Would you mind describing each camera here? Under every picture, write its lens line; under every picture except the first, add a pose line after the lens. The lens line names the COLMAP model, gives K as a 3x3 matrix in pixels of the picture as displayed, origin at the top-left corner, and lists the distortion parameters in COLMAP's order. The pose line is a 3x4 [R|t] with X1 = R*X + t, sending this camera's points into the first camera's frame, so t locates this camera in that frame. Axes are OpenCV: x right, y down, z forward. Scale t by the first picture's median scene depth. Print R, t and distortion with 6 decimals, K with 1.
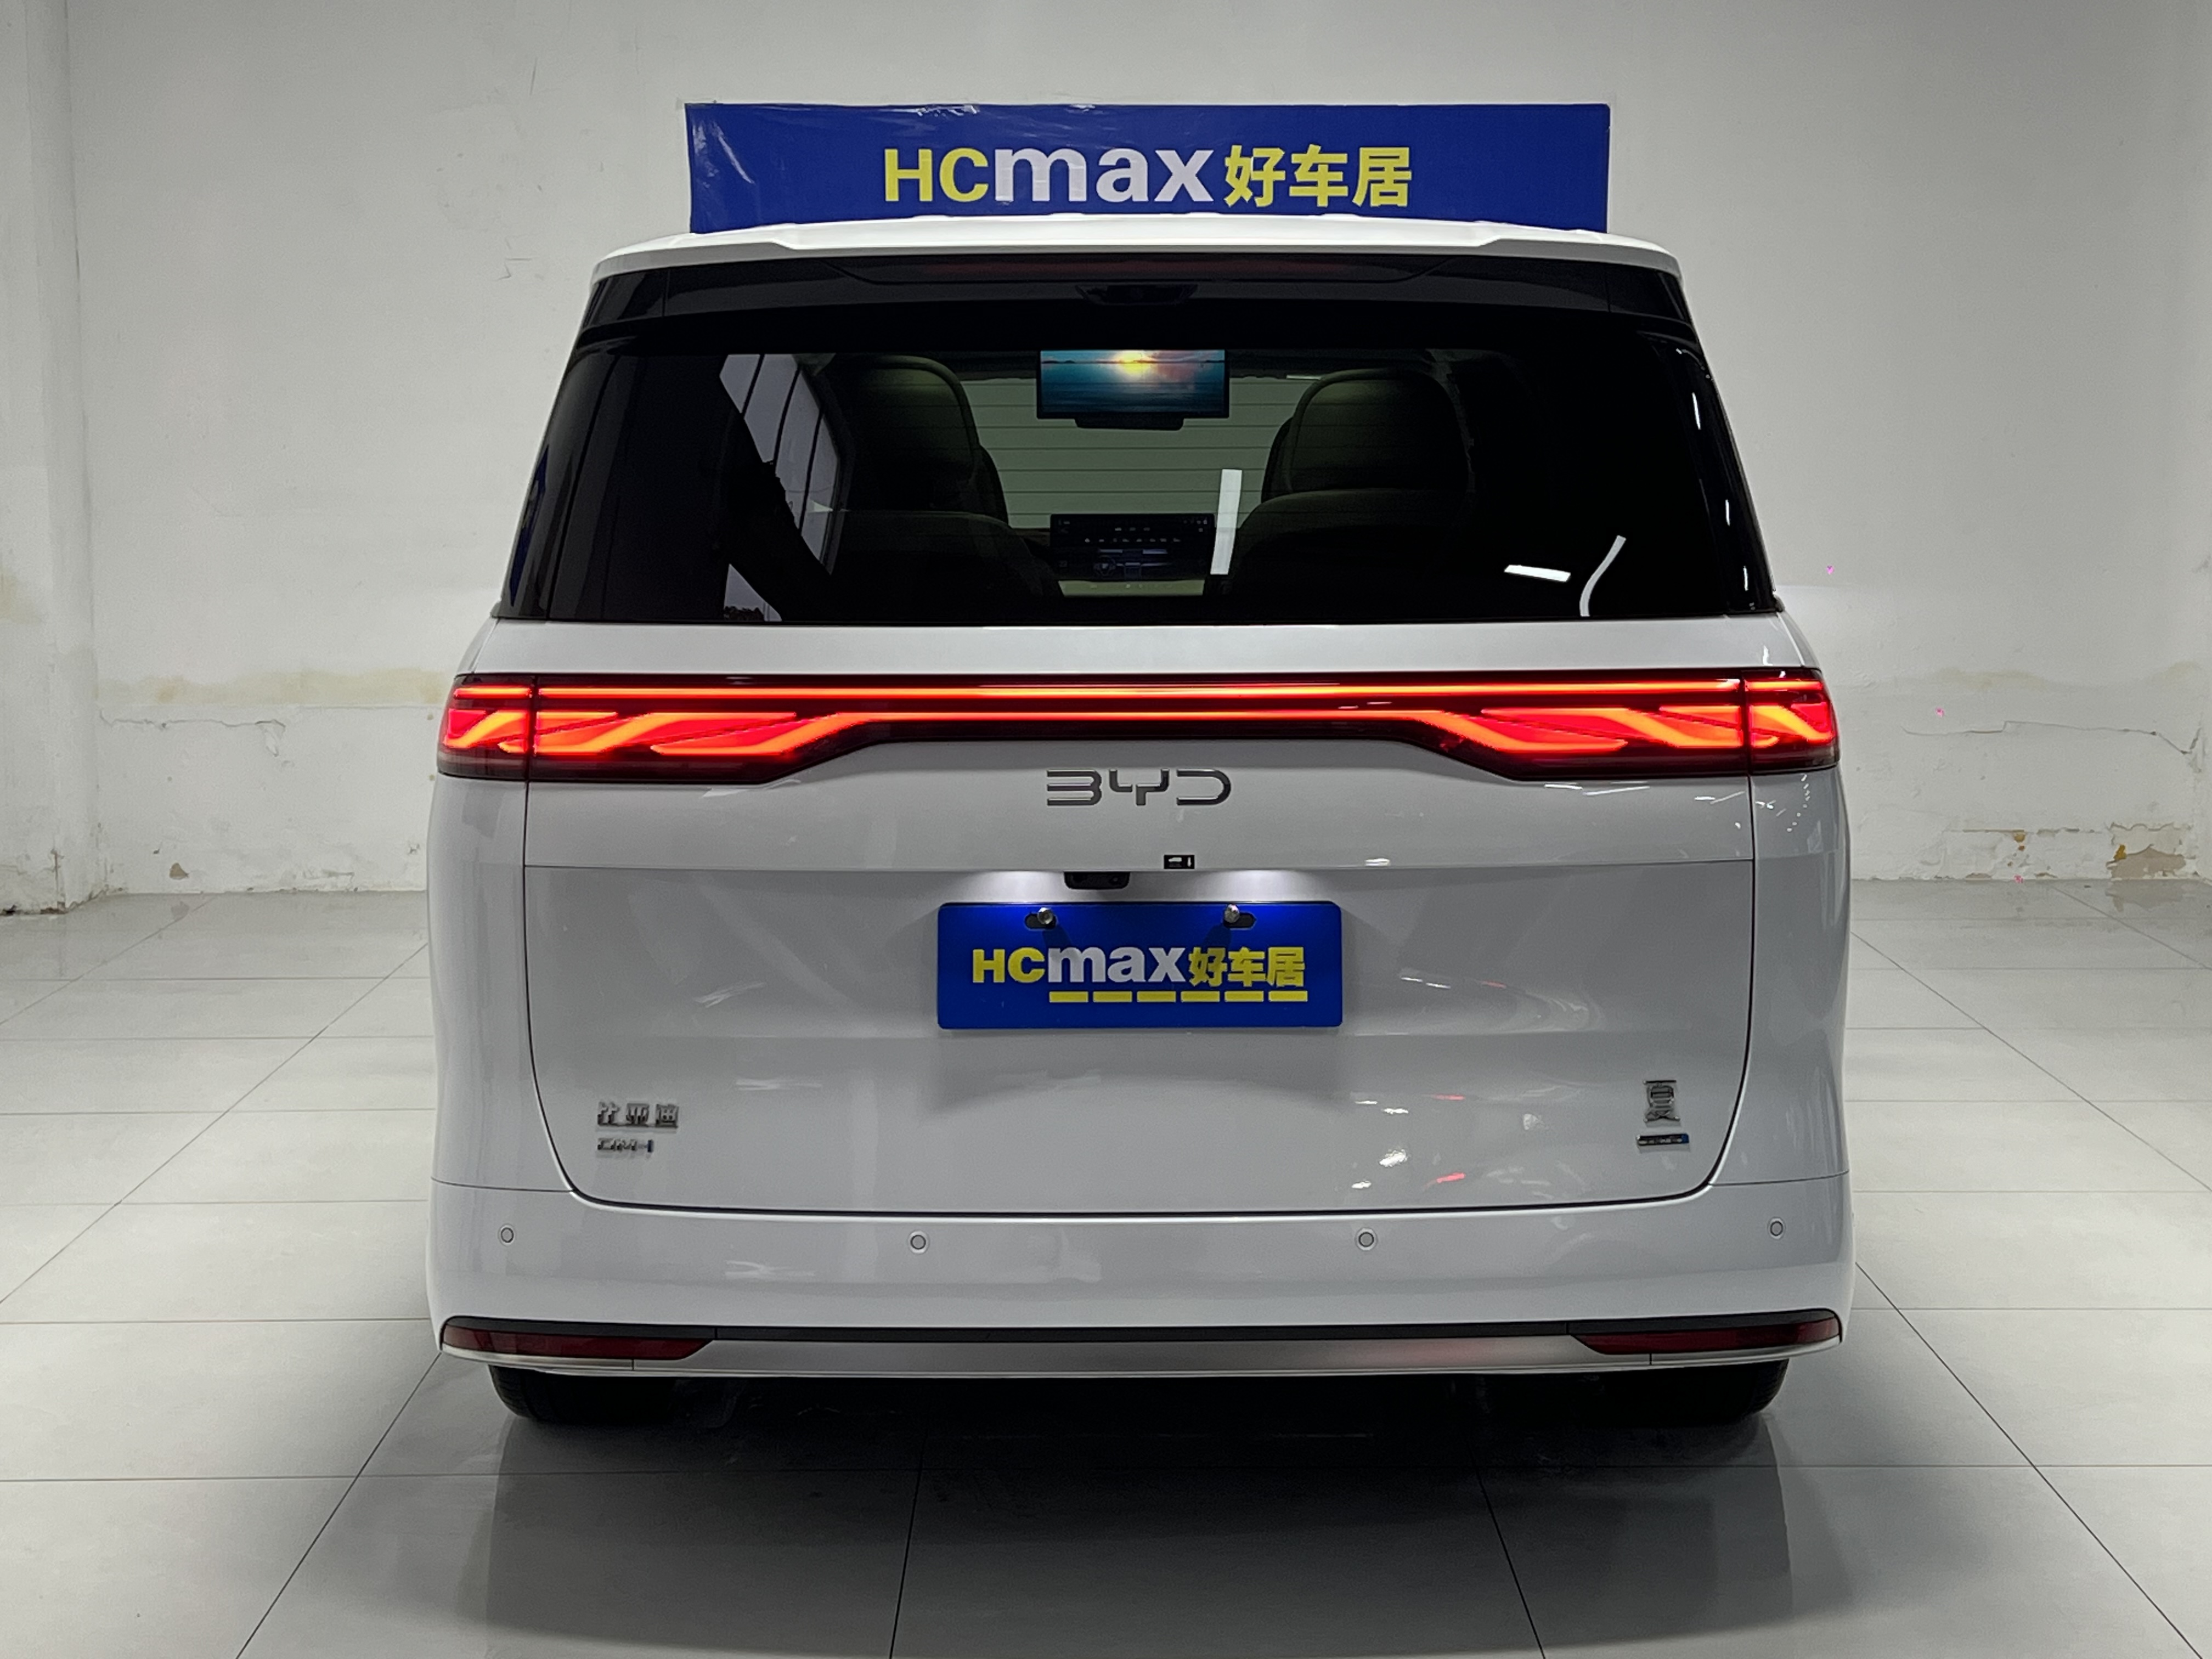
lens RADIAL K [[3259.0, 0, 1098.5], [0, 3259.0, 927.1], [0, 0, 1]] dist [0.144245, 0.024769]
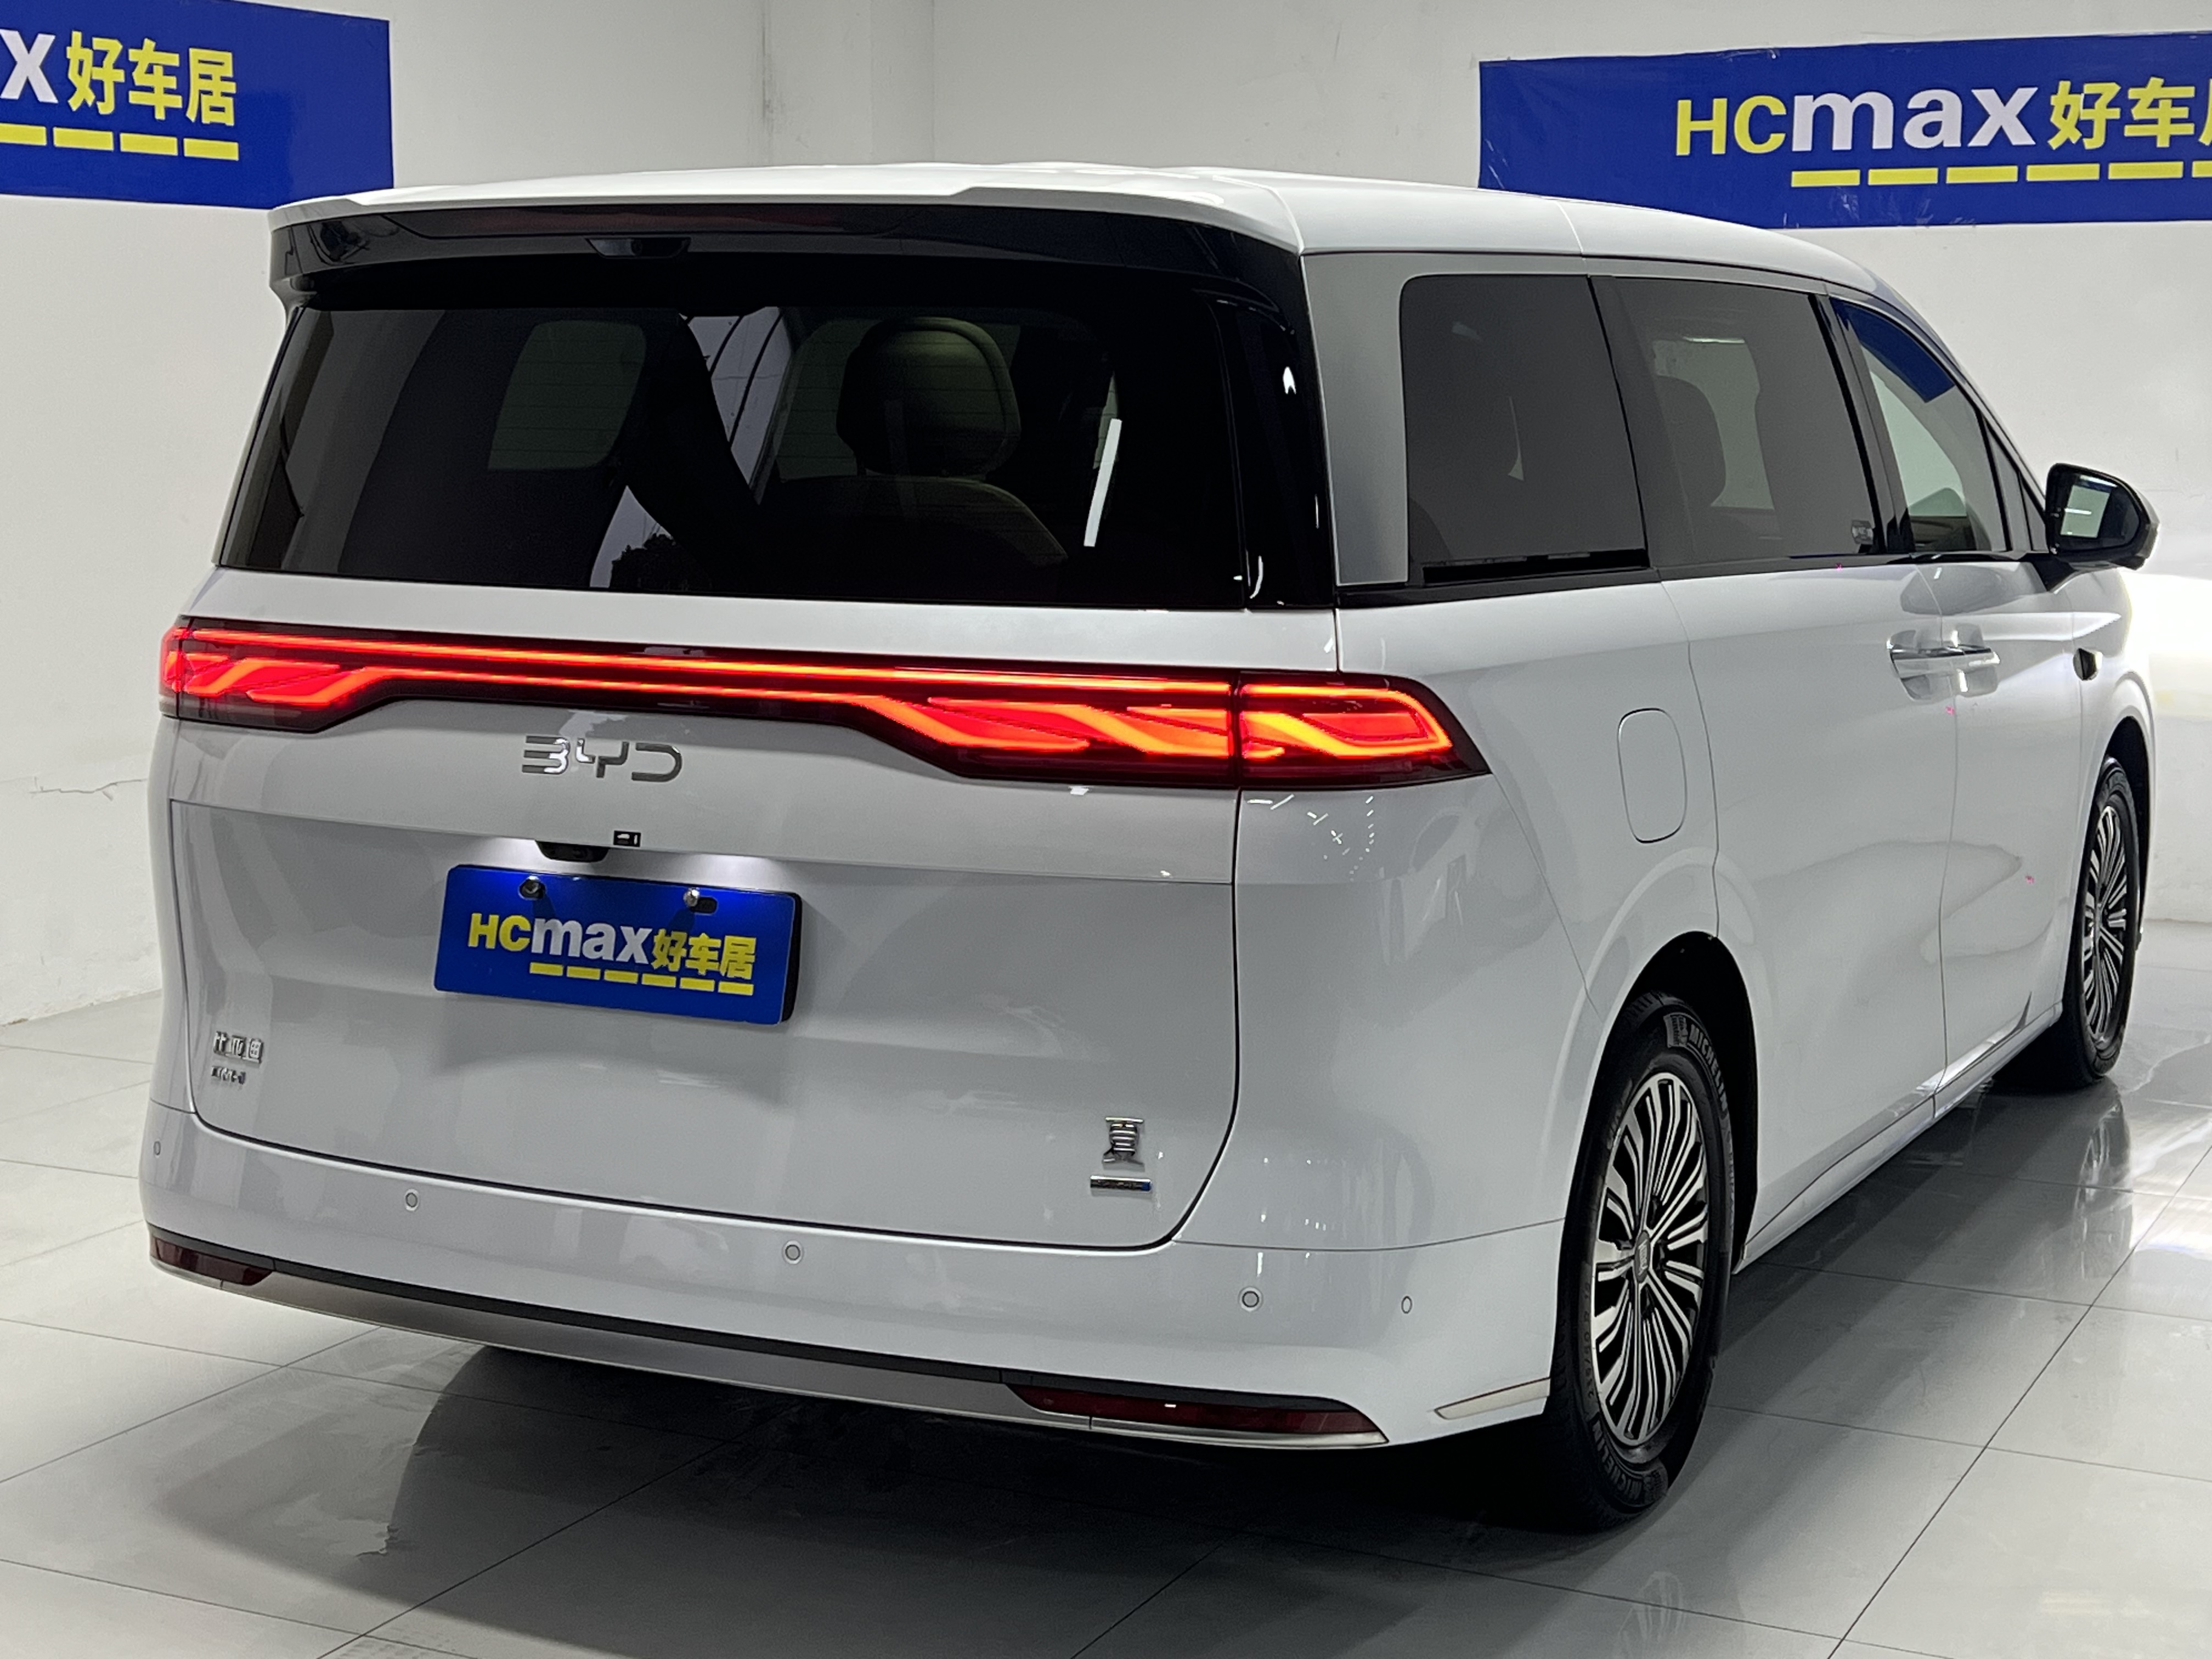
lens RADIAL K [[3362.0, 0, 1048.7], [0, 3362.0, 828.4], [0, 0, 1]] dist [0.182099, -0.510510]
pose [[0.885040, 0.069203, -0.460343, 0.580087], [-0.080532, 0.996740, -0.004990, -0.027375], [0.458496, 0.041488, 0.887727, 0.168805]]
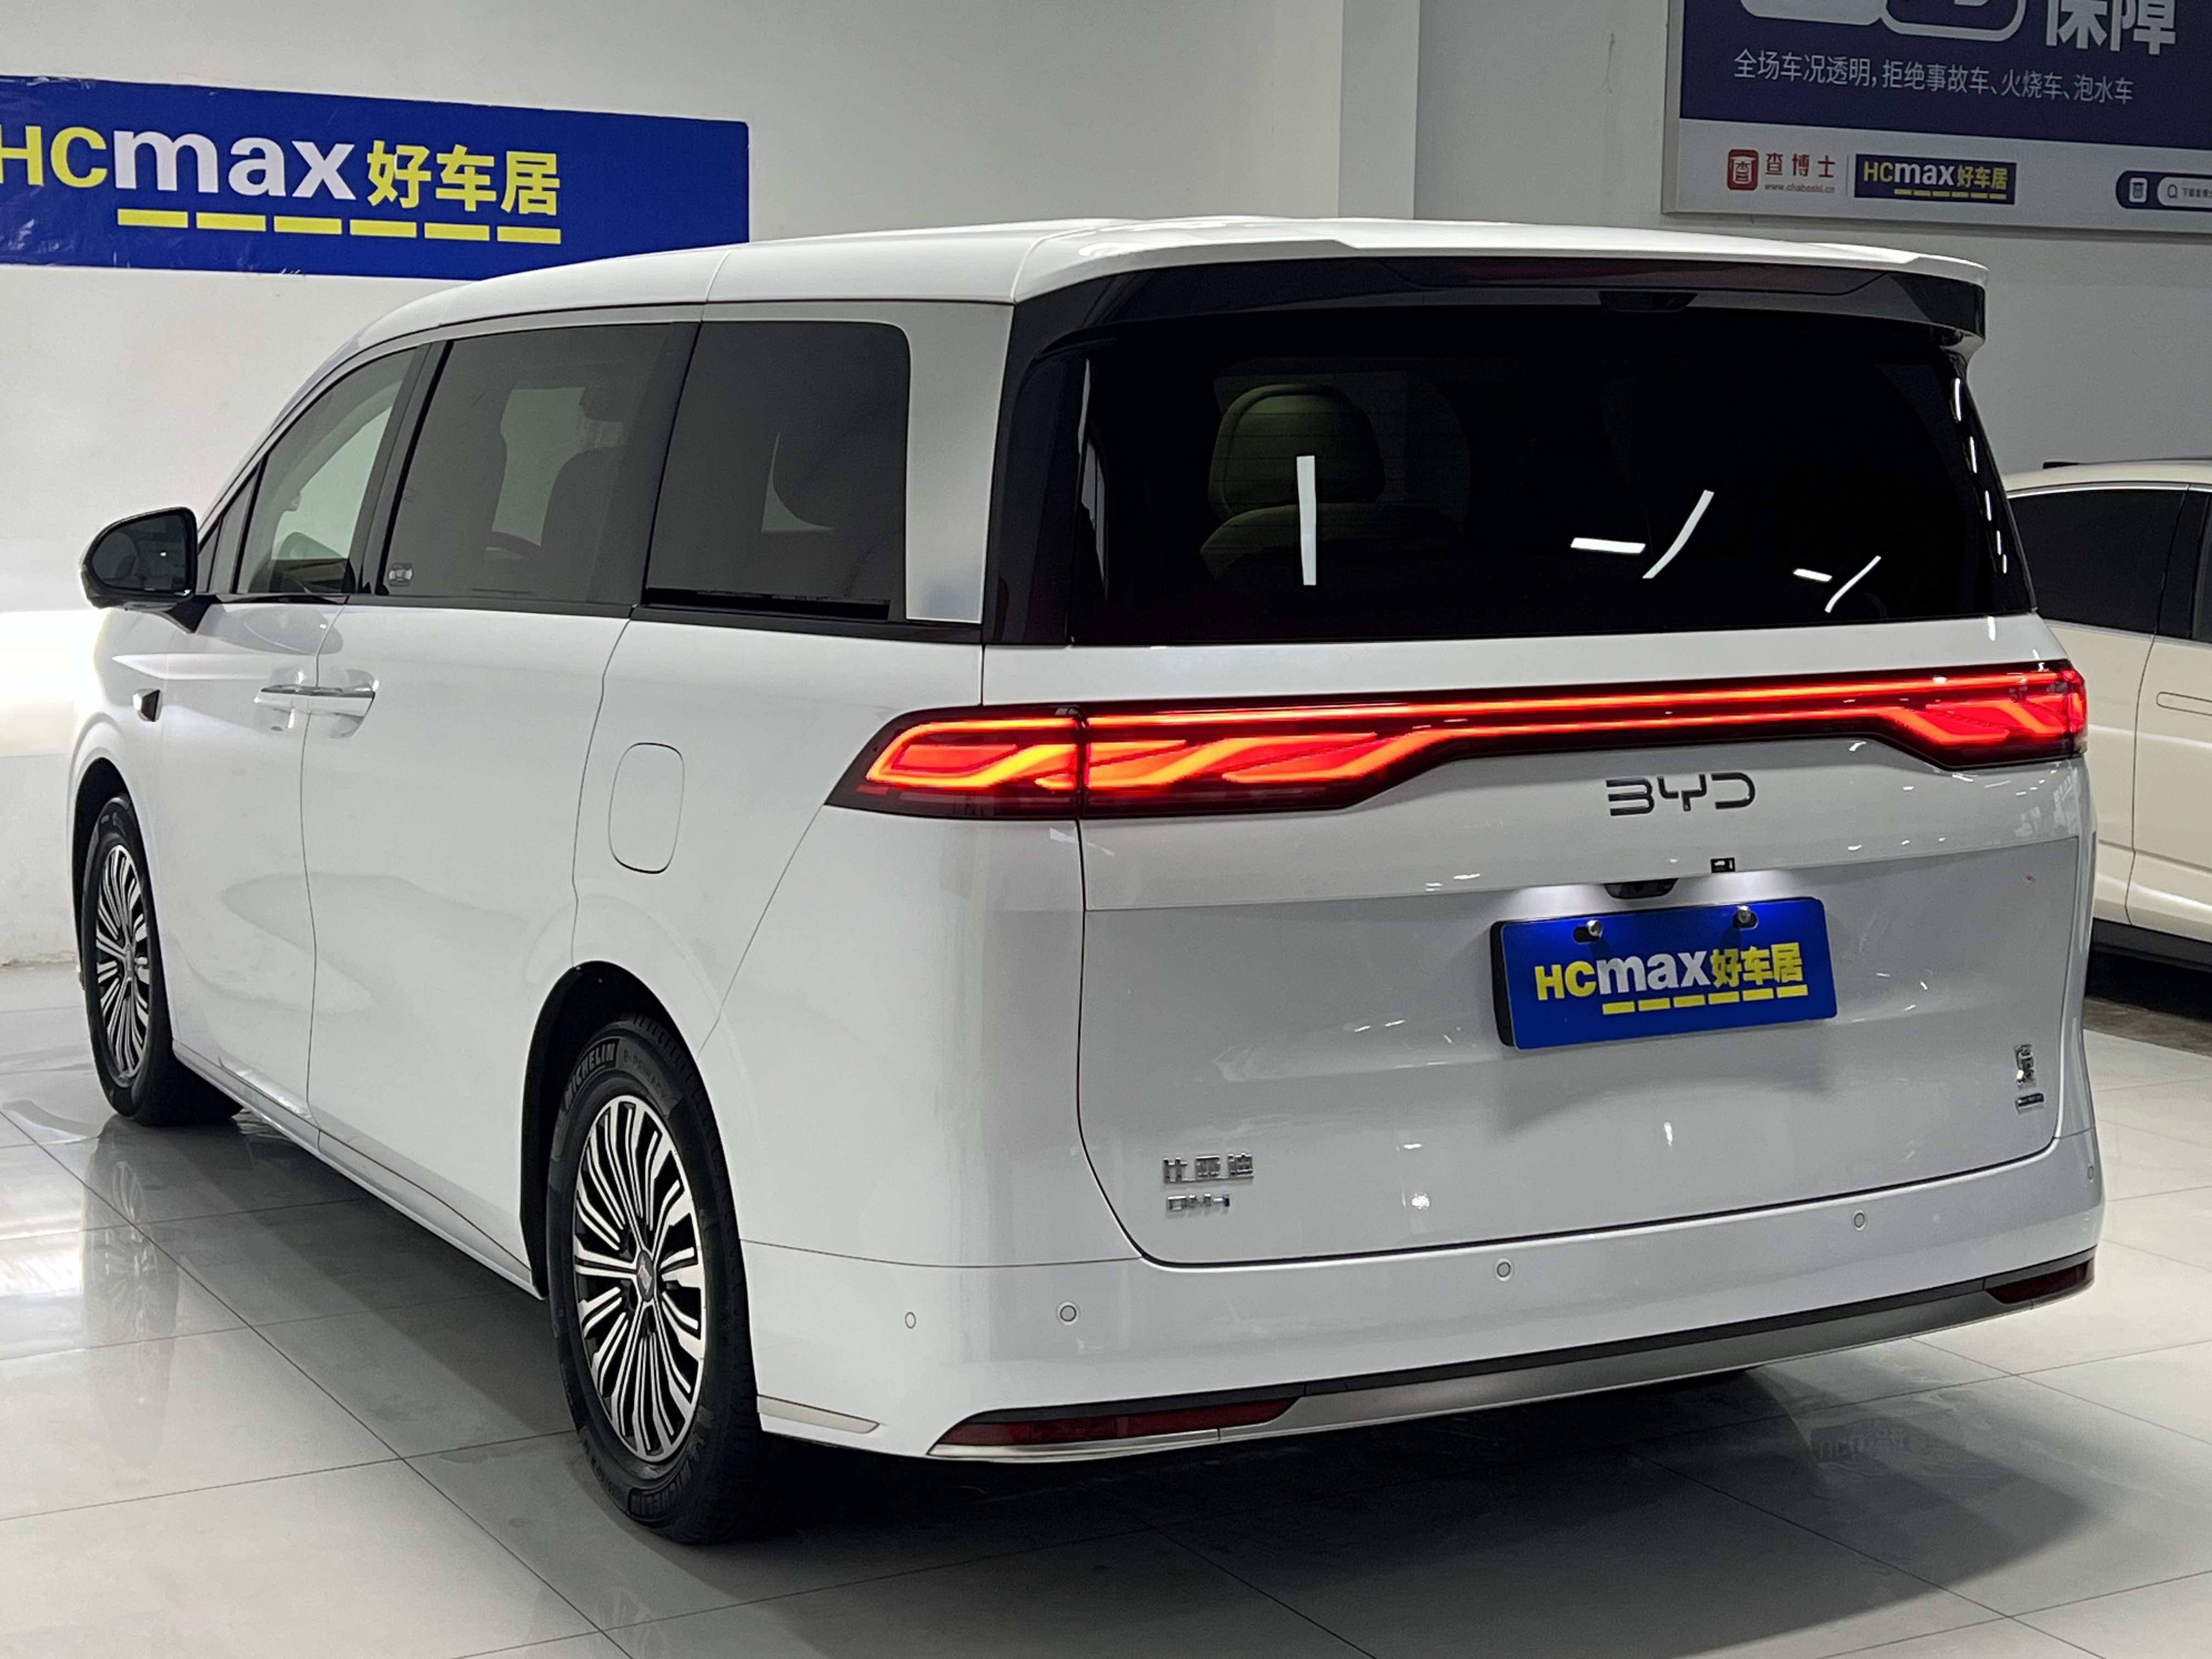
lens RADIAL K [[3362.0, 0, 1048.7], [0, 3362.0, 828.4], [0, 0, 1]] dist [0.182099, -0.510510]
pose [[0.877222, -0.049709, 0.477504, -0.642203], [0.068501, 0.997408, -0.022013, -0.022037], [-0.475172, 0.052020, 0.878354, 0.175725]]
